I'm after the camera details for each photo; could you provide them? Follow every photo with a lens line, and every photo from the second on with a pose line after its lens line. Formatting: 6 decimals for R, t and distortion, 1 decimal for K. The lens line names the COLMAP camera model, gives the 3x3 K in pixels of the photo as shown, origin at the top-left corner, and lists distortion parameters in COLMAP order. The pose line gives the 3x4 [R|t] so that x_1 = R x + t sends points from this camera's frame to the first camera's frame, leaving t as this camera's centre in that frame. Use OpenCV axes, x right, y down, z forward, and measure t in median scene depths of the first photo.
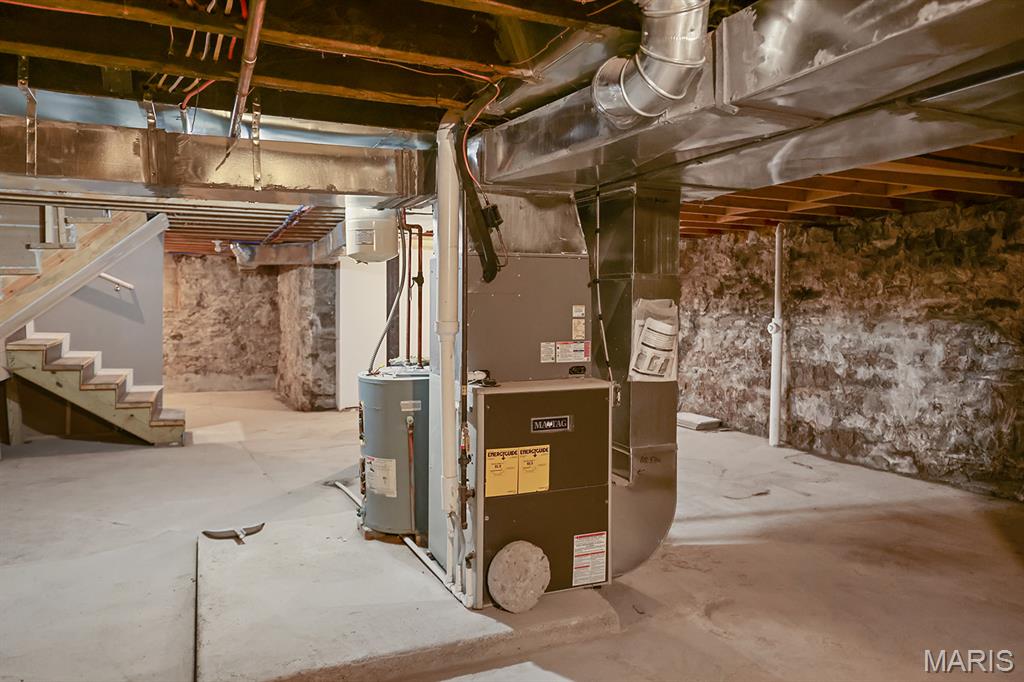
lens RADIAL K [[711.4, 0, 512.0], [0, 711.4, 341.0], [0, 0, 1]] dist [0.003192, 0.000704]
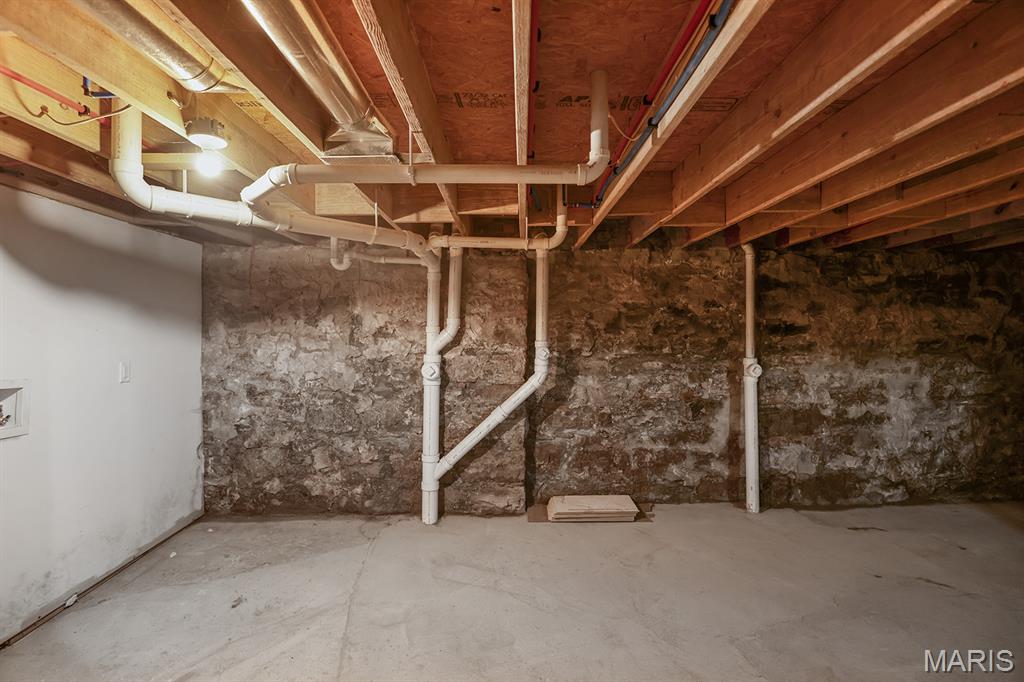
lens RADIAL K [[471.0, 0, 512.0], [0, 471.0, 341.0], [0, 0, 1]] dist [-0.024342, 0.000342]
pose [[0.387486, -0.019943, 0.921660, -0.264677], [0.052180, 0.998638, -0.000329, -0.073826], [-0.920398, 0.048219, 0.387998, 1.166290]]
